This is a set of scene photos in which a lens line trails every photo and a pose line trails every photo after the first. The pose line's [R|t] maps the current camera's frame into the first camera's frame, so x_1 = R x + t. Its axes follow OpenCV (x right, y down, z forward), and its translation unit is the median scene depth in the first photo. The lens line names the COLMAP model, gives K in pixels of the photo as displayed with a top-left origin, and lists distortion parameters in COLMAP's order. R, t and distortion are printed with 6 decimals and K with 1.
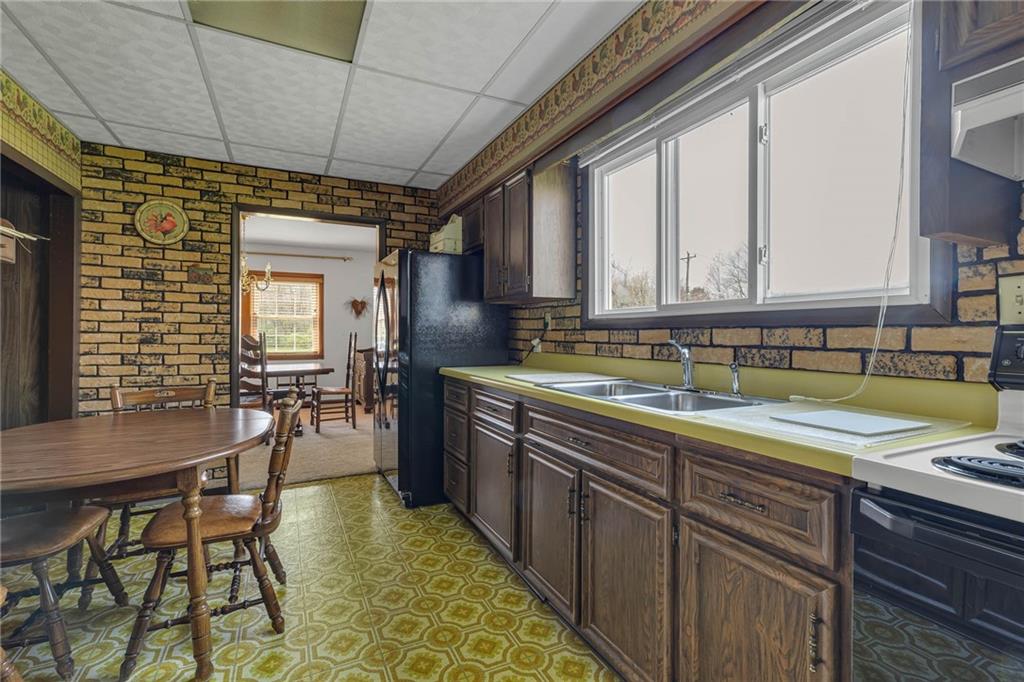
lens RADIAL K [[462.7, 0, 512.0], [0, 462.7, 341.0], [0, 0, 1]] dist [0.003133, 0.000418]
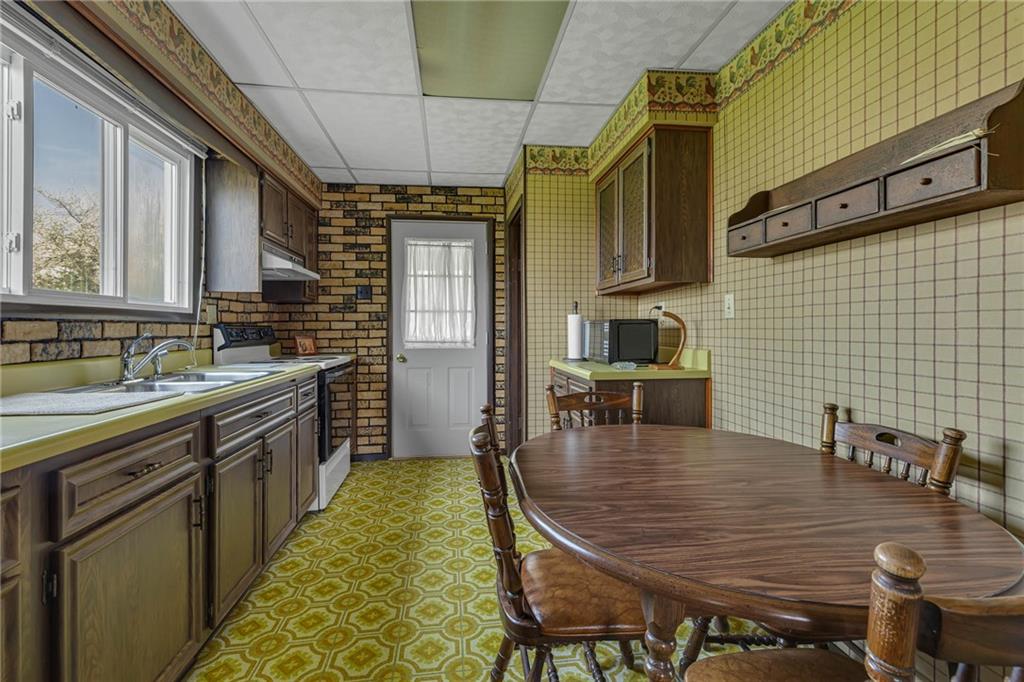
lens RADIAL K [[464.3, 0, 508.8], [0, 464.3, 334.4], [0, 0, 1]] dist [0.004212, 0.000822]
pose [[-0.947471, -0.012605, 0.319594, -0.618284], [-0.004953, 0.999682, 0.024746, -0.024707], [-0.319805, 0.021863, -0.947231, 1.400523]]
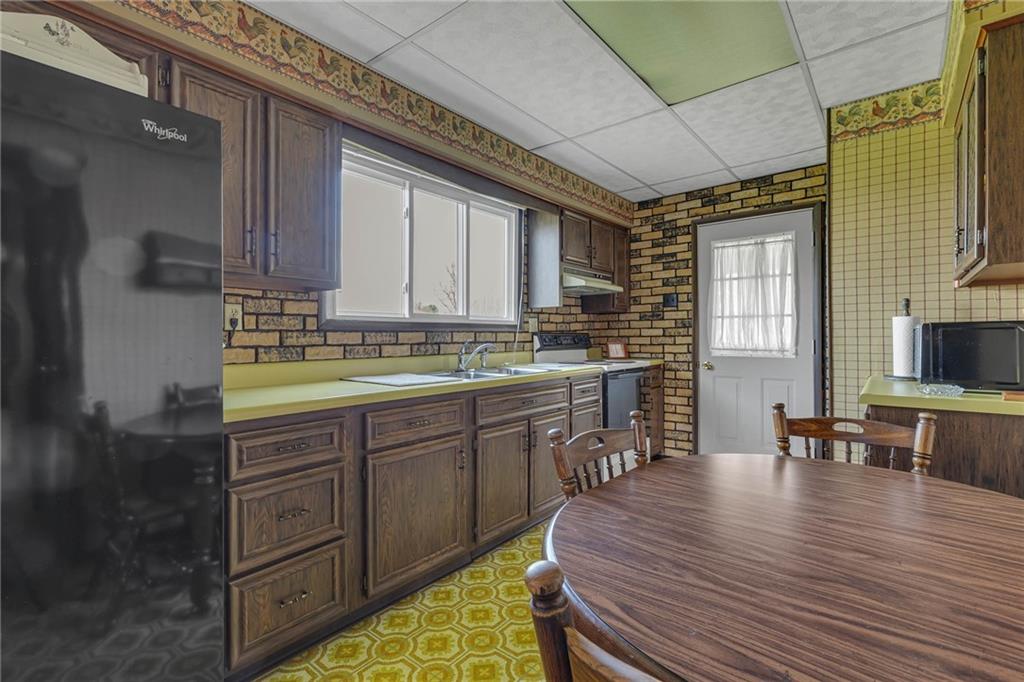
lens RADIAL K [[462.7, 0, 512.0], [0, 462.7, 341.0], [0, 0, 1]] dist [0.003133, 0.000418]
pose [[-0.419016, -0.020130, 0.907756, -0.922053], [0.008196, 0.999630, 0.025950, -0.030000], [-0.907942, 0.018313, -0.418696, 1.231709]]
